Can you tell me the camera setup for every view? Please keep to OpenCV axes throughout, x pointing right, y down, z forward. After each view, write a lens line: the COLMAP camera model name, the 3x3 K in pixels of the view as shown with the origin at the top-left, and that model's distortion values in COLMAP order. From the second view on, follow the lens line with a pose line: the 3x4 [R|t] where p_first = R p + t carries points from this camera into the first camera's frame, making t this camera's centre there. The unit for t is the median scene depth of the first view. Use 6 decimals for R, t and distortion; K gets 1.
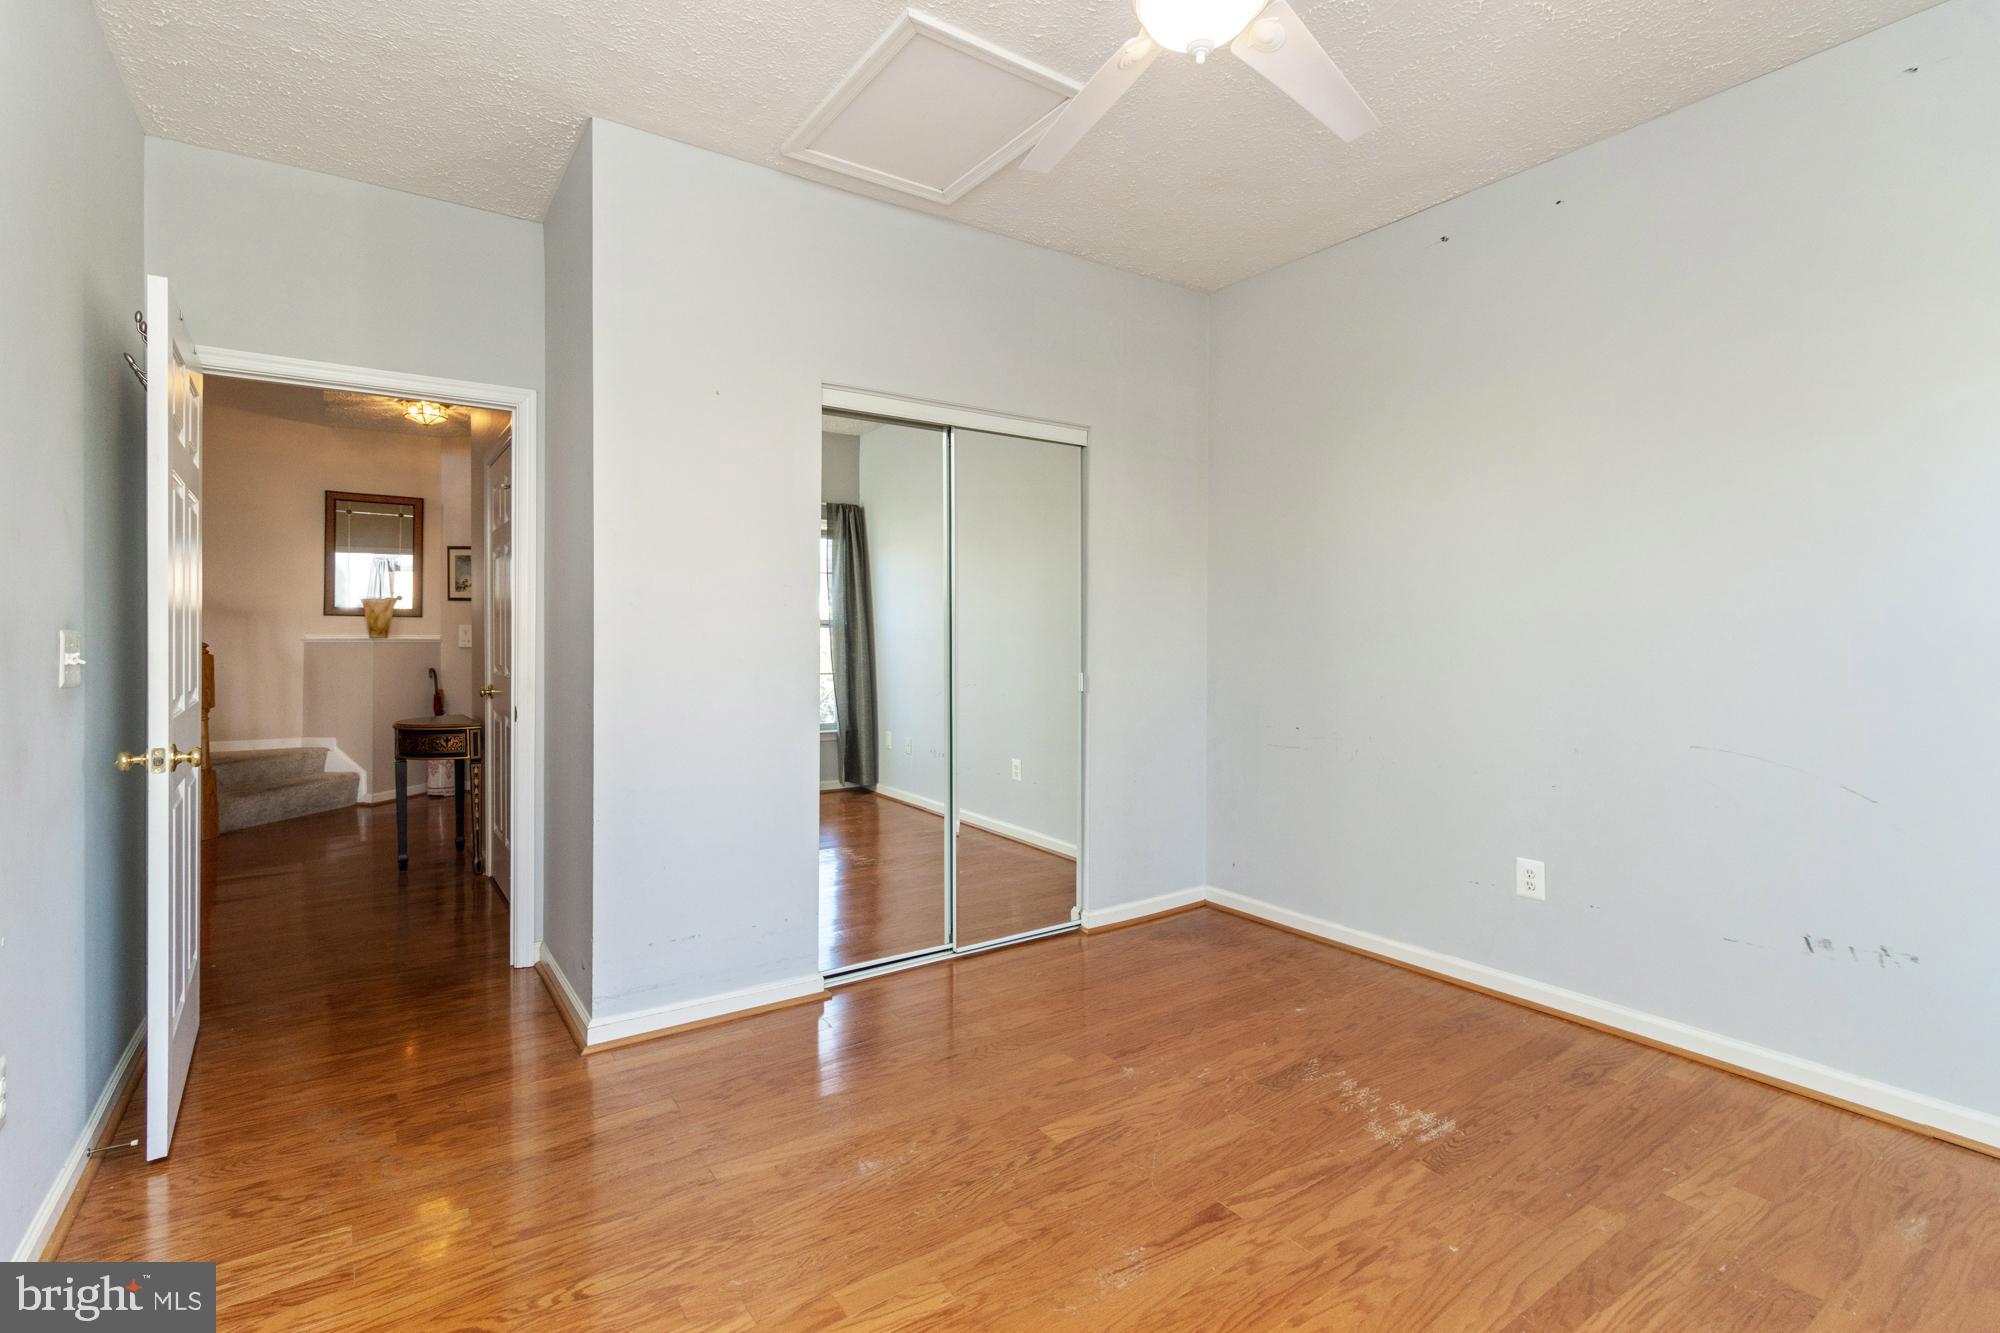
lens RADIAL K [[922.9, 0, 1002.2], [0, 922.9, 660.5], [0, 0, 1]] dist [0.001332, 0.000236]
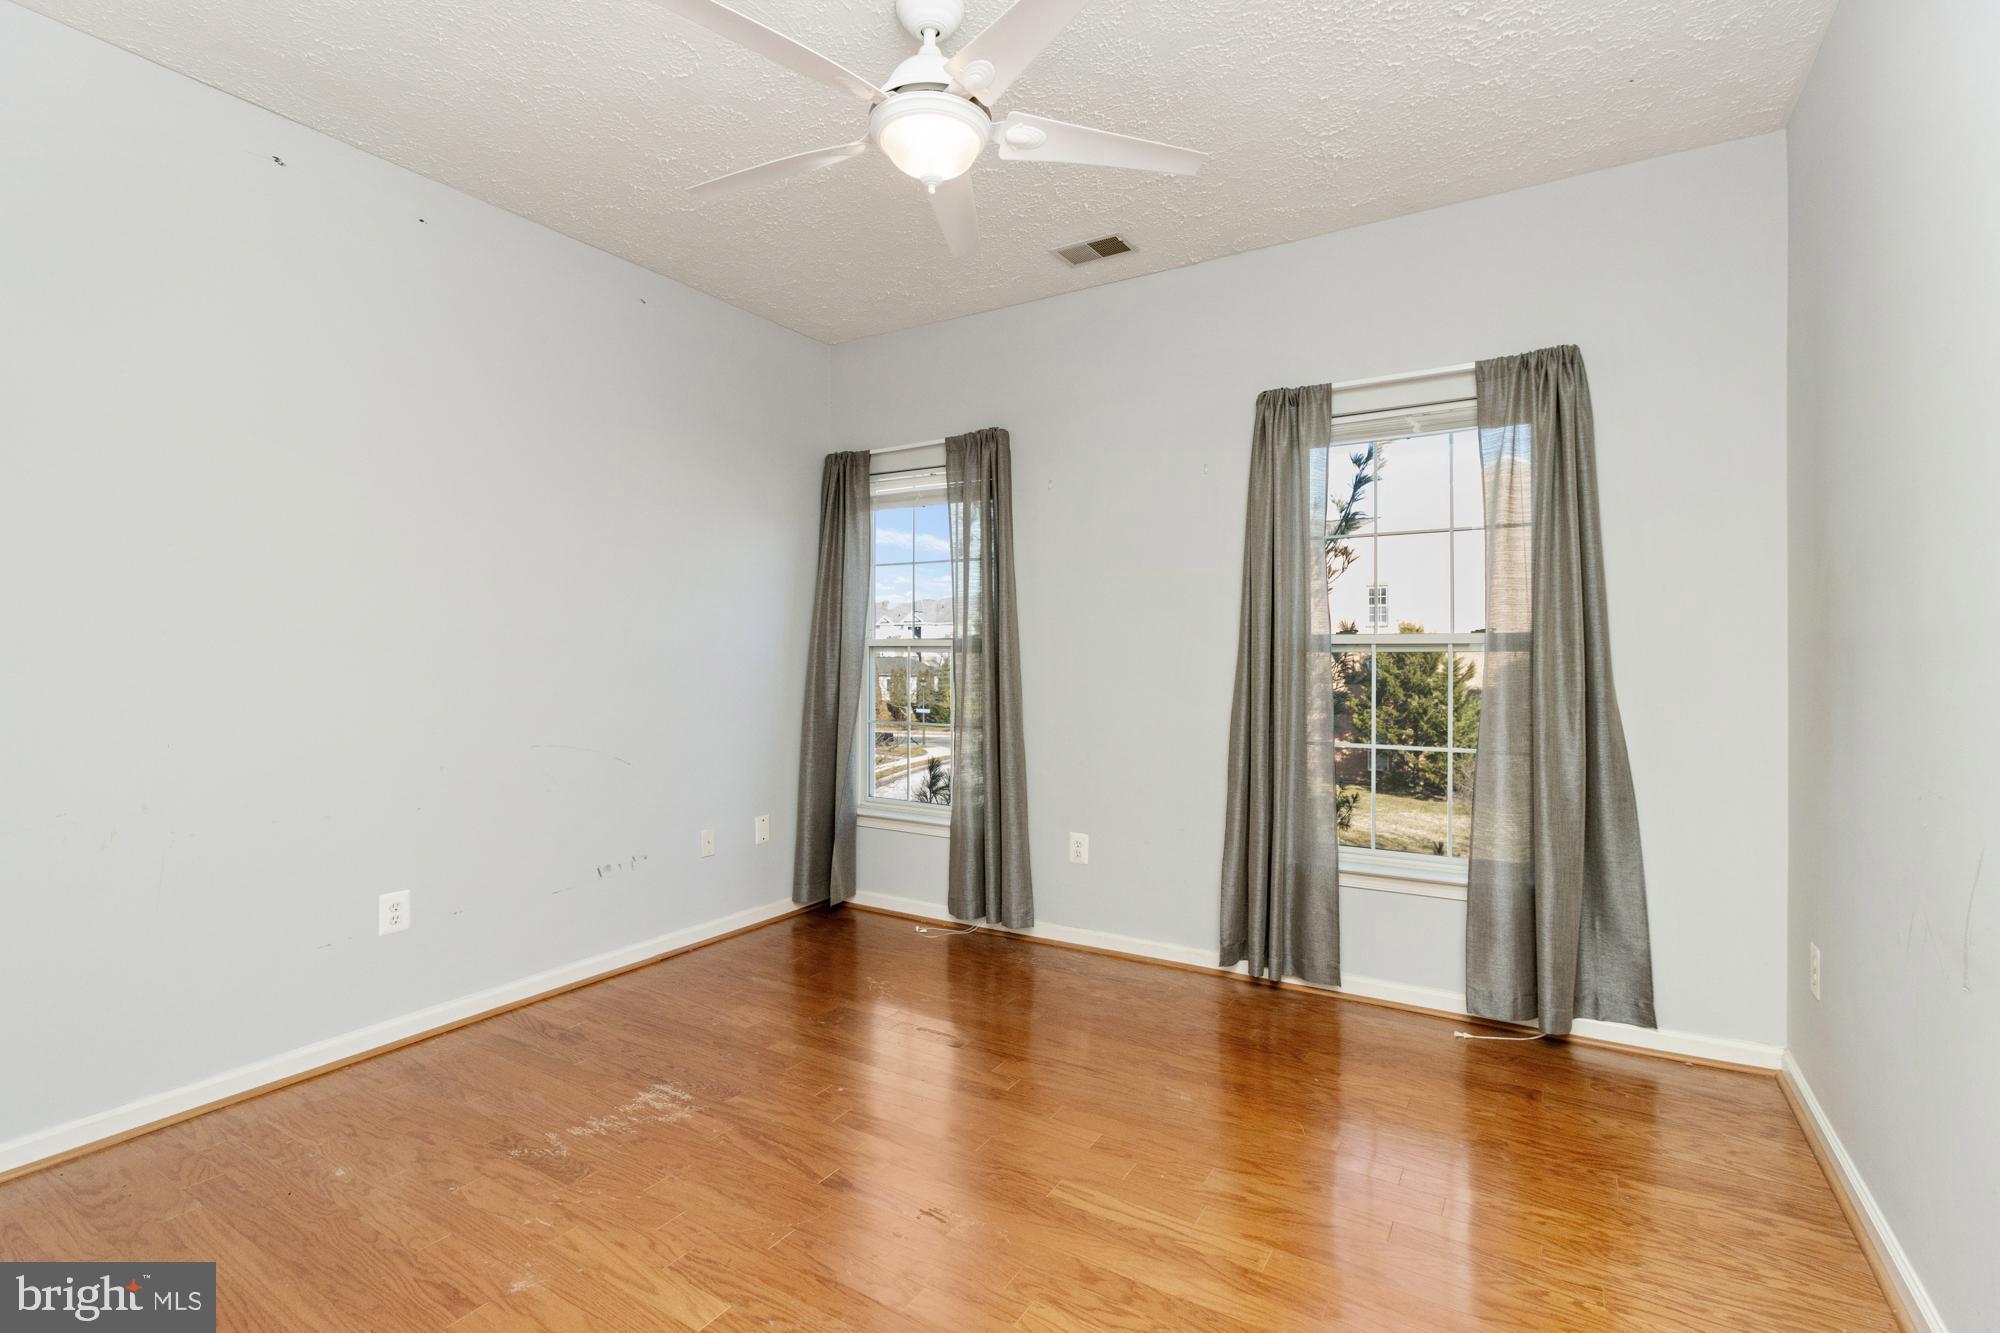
lens RADIAL K [[922.9, 0, 1002.2], [0, 922.9, 660.5], [0, 0, 1]] dist [0.001332, 0.000236]
pose [[-0.399128, -0.006103, 0.916875, -0.661534], [0.027198, 0.999459, 0.018492, -0.028335], [-0.916492, 0.032318, -0.398746, 0.963982]]
